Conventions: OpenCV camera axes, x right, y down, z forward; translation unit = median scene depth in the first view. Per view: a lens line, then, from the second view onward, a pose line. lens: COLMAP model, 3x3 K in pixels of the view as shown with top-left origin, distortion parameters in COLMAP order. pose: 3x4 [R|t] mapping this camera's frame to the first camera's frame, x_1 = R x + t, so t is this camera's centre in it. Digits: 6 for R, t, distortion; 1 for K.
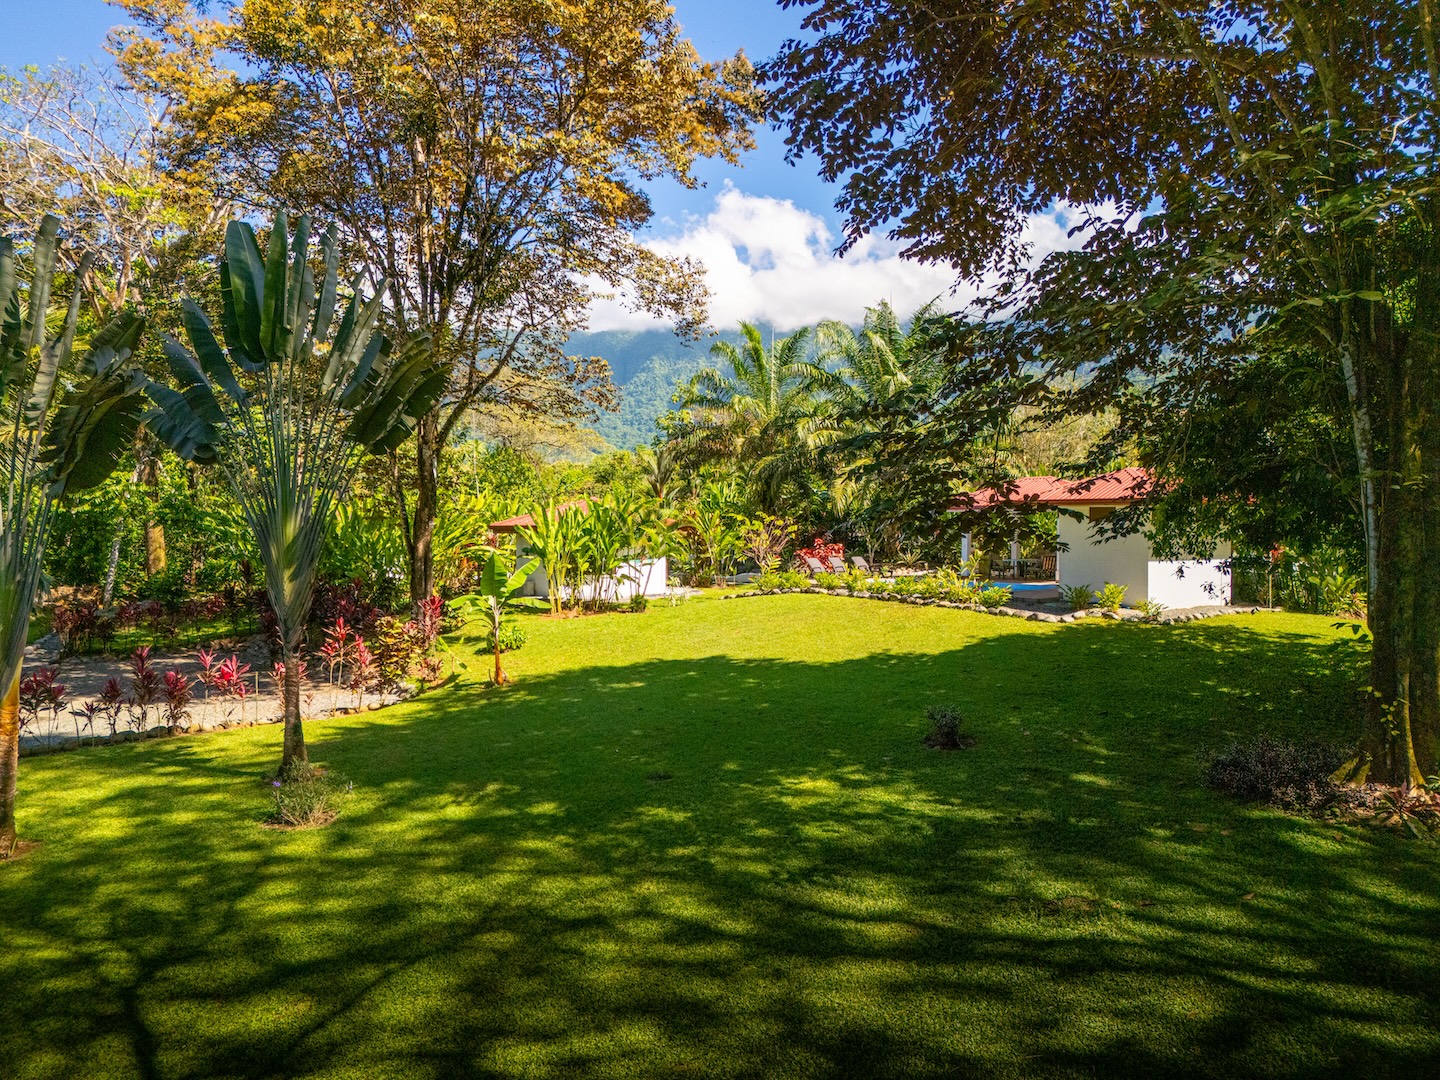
lens RADIAL K [[1080.6, 0, 720.0], [0, 1080.6, 540.0], [0, 0, 1]] dist [0.200498, -0.000155]
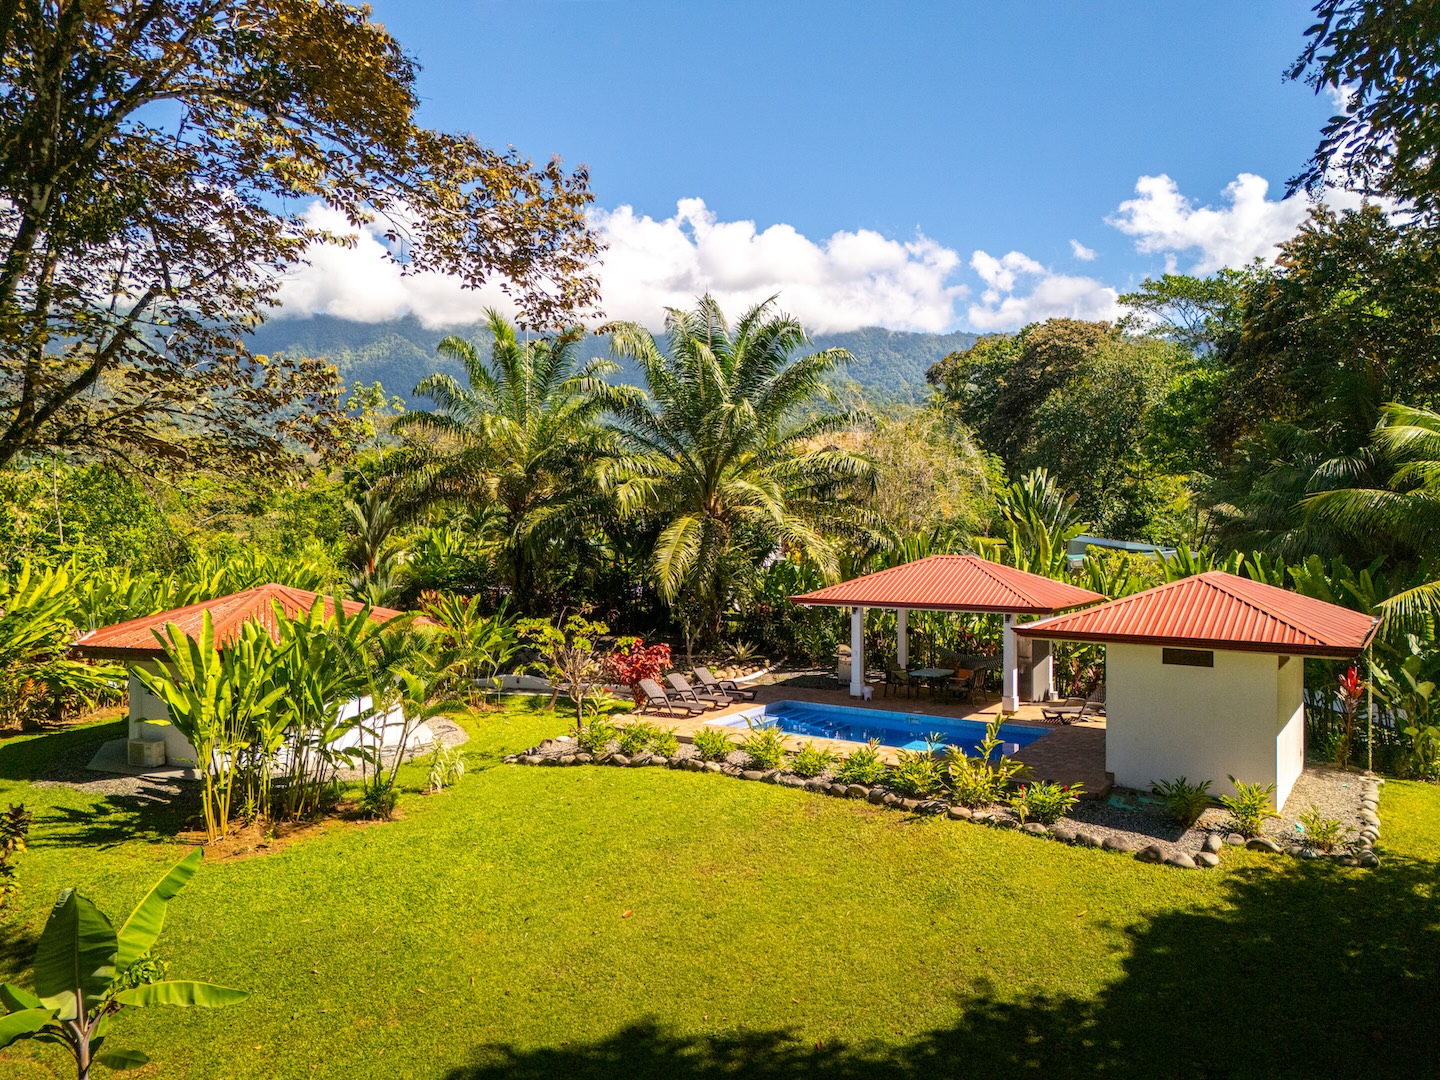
lens RADIAL K [[1045.0, 0, 720.0], [0, 1045.0, 540.0], [0, 0, 1]] dist [0.023874, 0.000509]
pose [[0.944912, -0.003303, 0.327309, -0.087545], [0.001868, 0.999987, 0.004697, -0.078648], [-0.327320, -0.003827, 0.944906, 0.438052]]
